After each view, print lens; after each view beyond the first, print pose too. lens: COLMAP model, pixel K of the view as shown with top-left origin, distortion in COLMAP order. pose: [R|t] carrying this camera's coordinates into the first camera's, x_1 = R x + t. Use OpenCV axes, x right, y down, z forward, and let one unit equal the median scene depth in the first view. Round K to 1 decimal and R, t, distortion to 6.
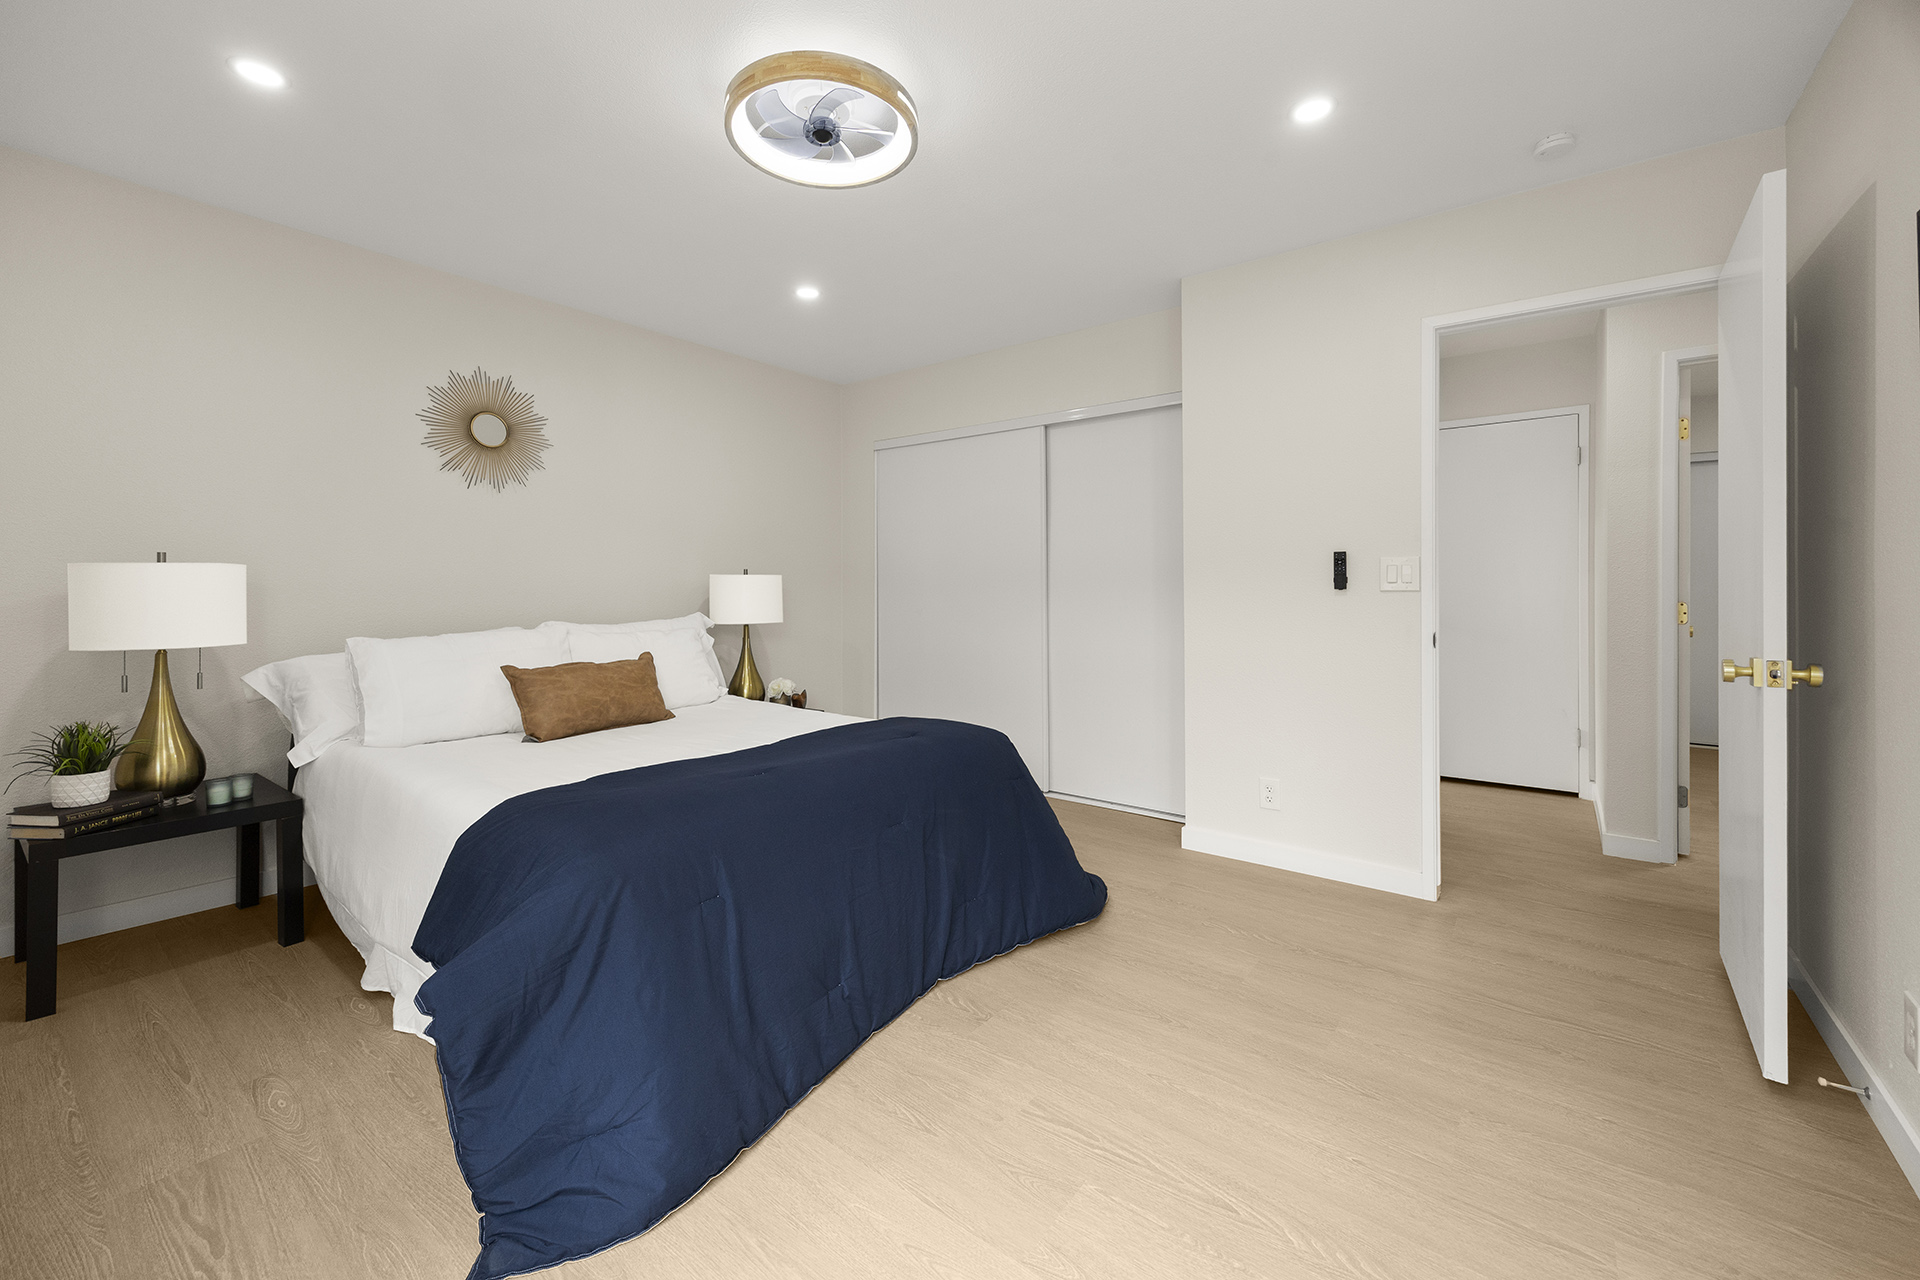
lens RADIAL K [[783.8, 0, 951.9], [0, 783.8, 593.0], [0, 0, 1]] dist [-0.003318, -0.000221]
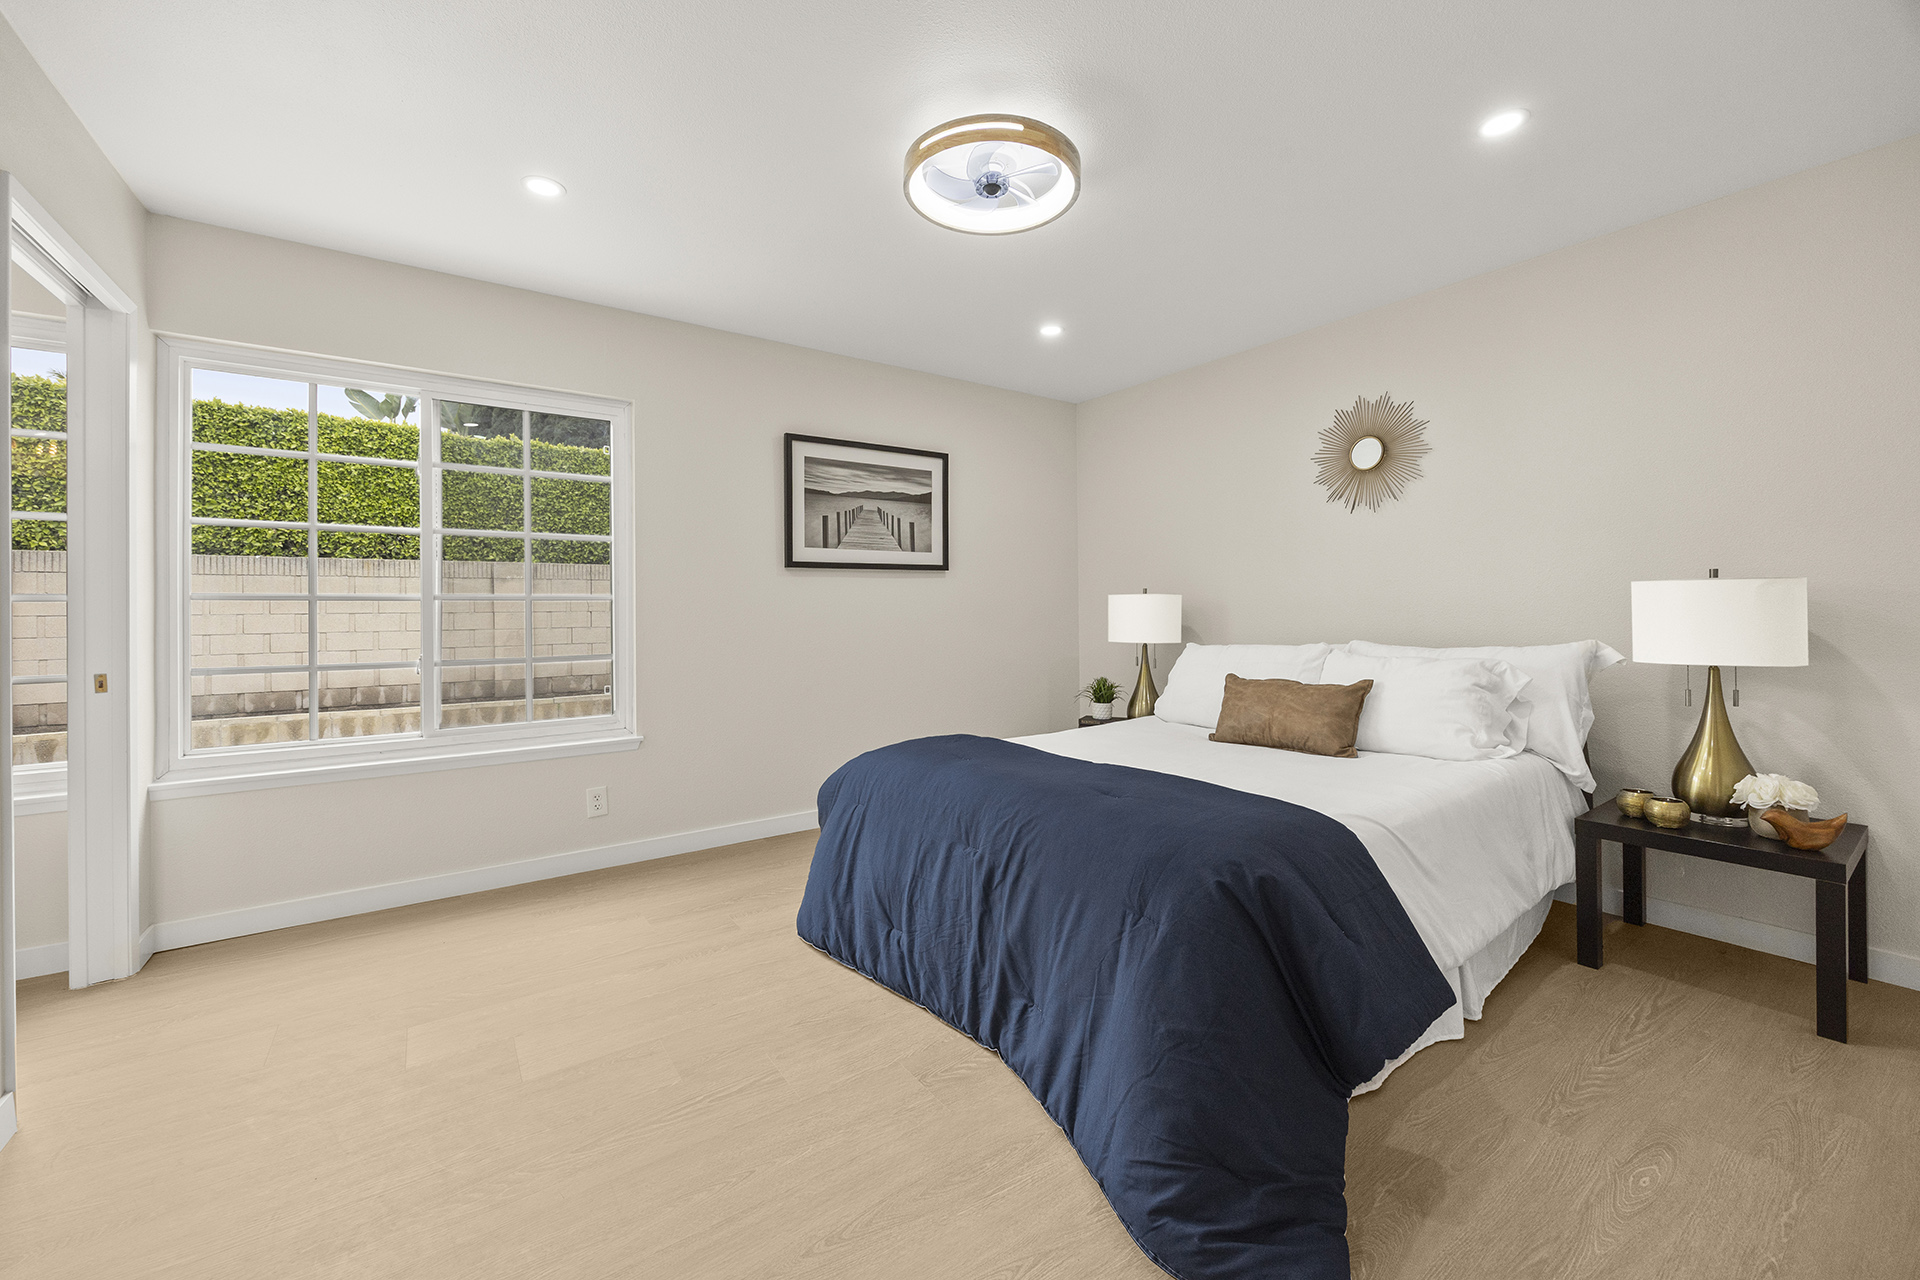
lens RADIAL K [[747.9, 0, 945.1], [0, 747.9, 614.2], [0, 0, 1]] dist [0.001122, 0.000174]
pose [[-0.310093, 0.005440, -0.950691, 0.534899], [0.000249, 0.999984, 0.005641, -0.002534], [0.950706, 0.001512, -0.310089, 0.805134]]
